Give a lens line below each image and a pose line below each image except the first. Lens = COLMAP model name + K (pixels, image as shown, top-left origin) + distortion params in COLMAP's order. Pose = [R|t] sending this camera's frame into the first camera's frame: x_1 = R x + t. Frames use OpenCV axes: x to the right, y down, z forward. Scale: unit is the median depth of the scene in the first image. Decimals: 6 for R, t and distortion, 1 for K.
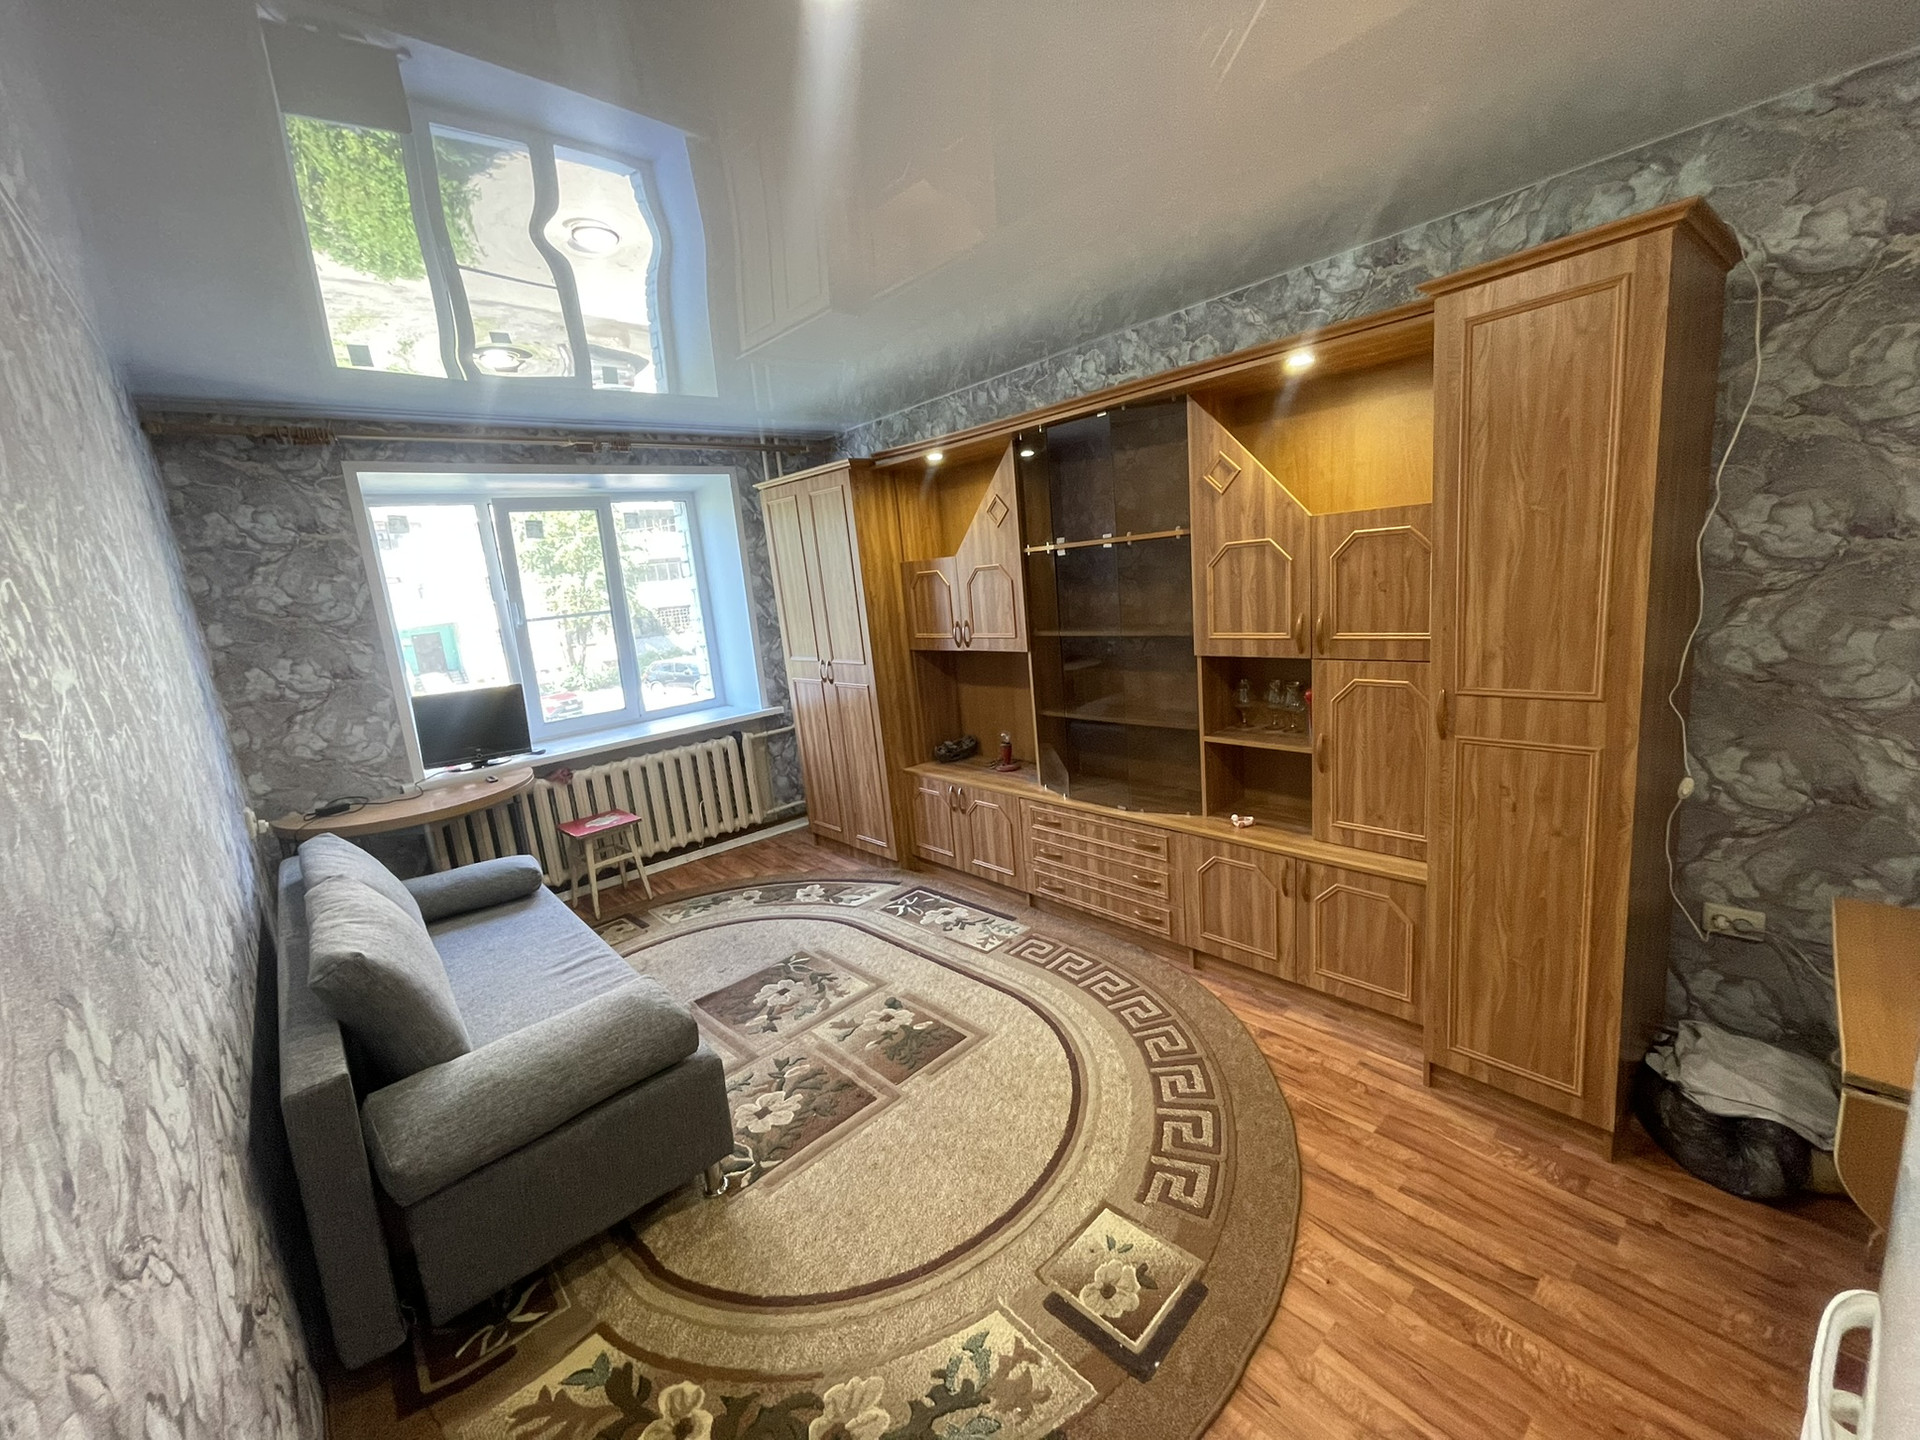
lens RADIAL K [[780.6, 0, 966.3], [0, 780.6, 718.6], [0, 0, 1]] dist [-0.001846, 0.000199]
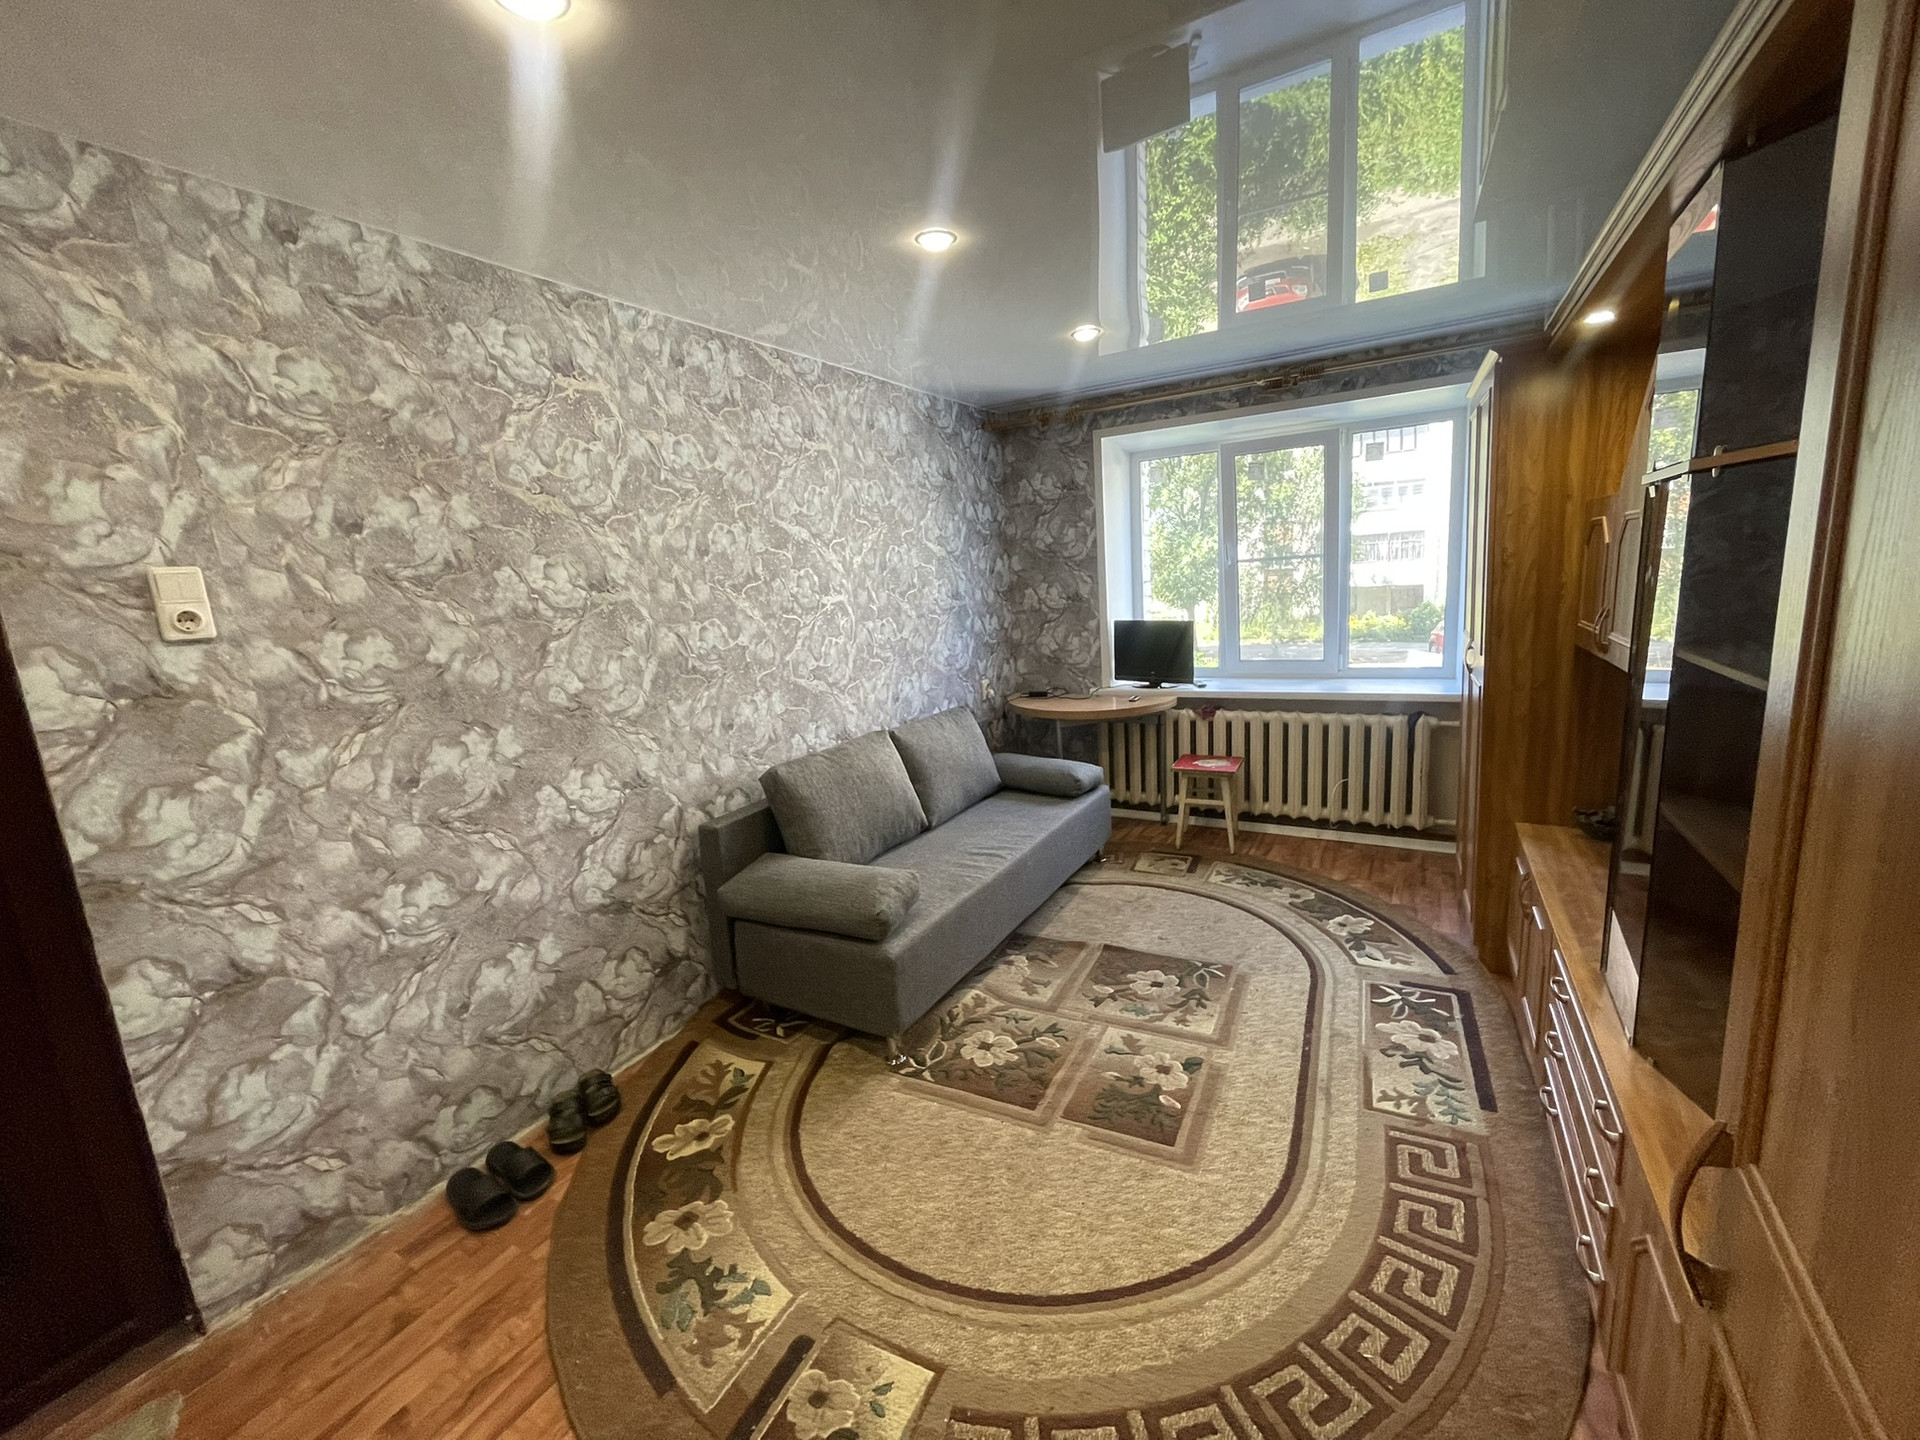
lens RADIAL K [[780.6, 0, 966.3], [0, 780.6, 718.6], [0, 0, 1]] dist [-0.001846, 0.000199]
pose [[0.316175, 0.240423, -0.917731, 0.484079], [-0.145818, 0.968176, 0.203401, -0.117434], [0.937427, 0.069512, 0.341171, 0.455463]]
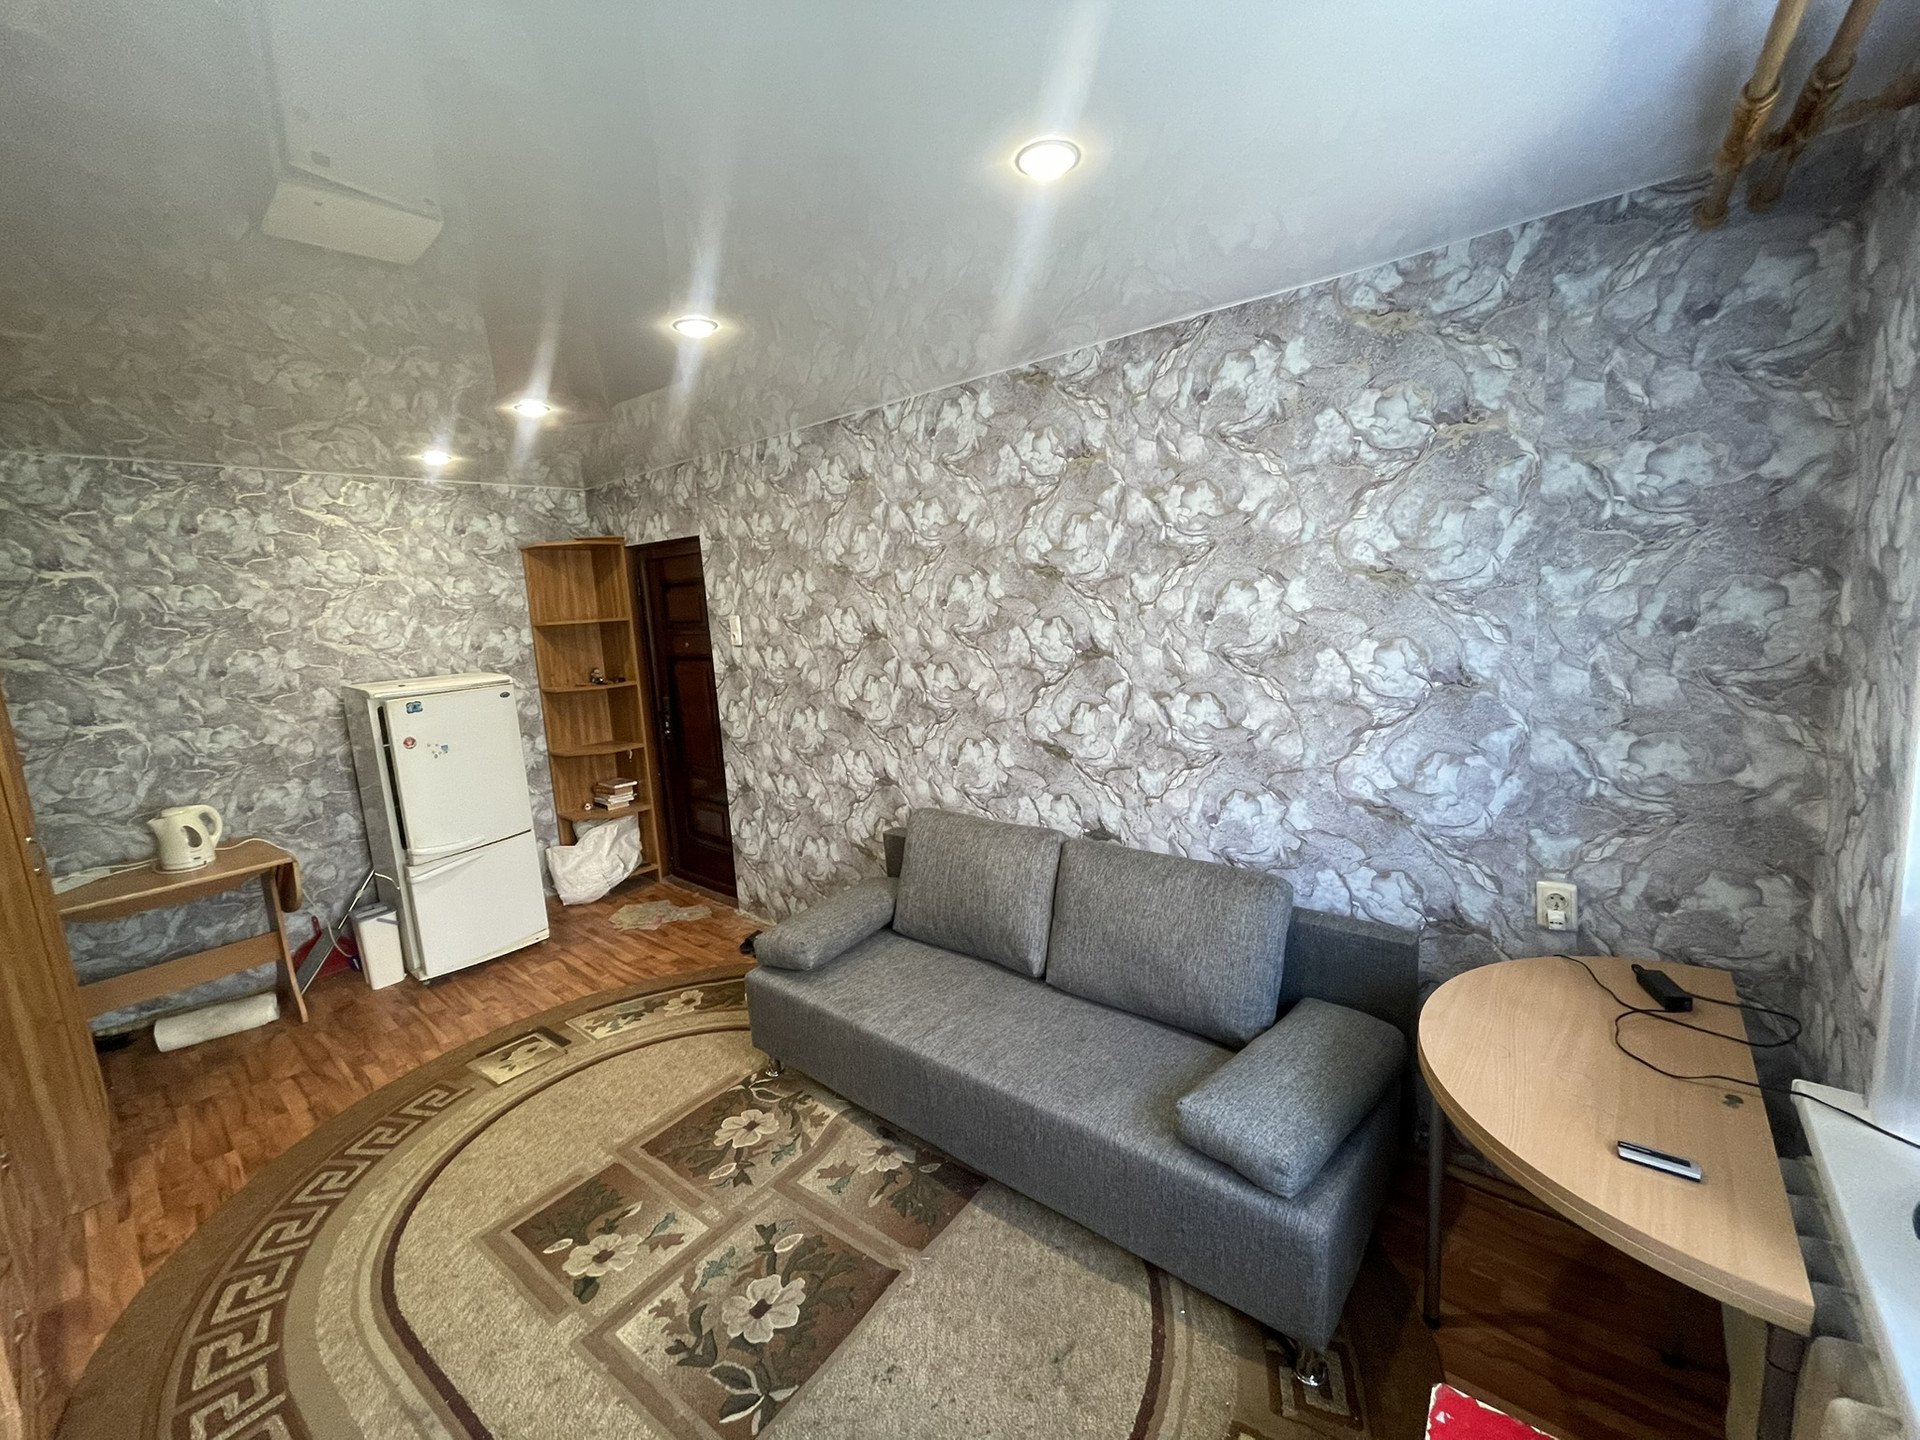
lens RADIAL K [[786.5, 0, 950.4], [0, 786.5, 714.2], [0, 0, 1]] dist [0.011945, 0.000196]
pose [[-0.980181, 0.165052, -0.109557, -0.399995], [0.118016, 0.930687, 0.346256, -0.295501], [0.159113, 0.326464, -0.931721, 1.487104]]
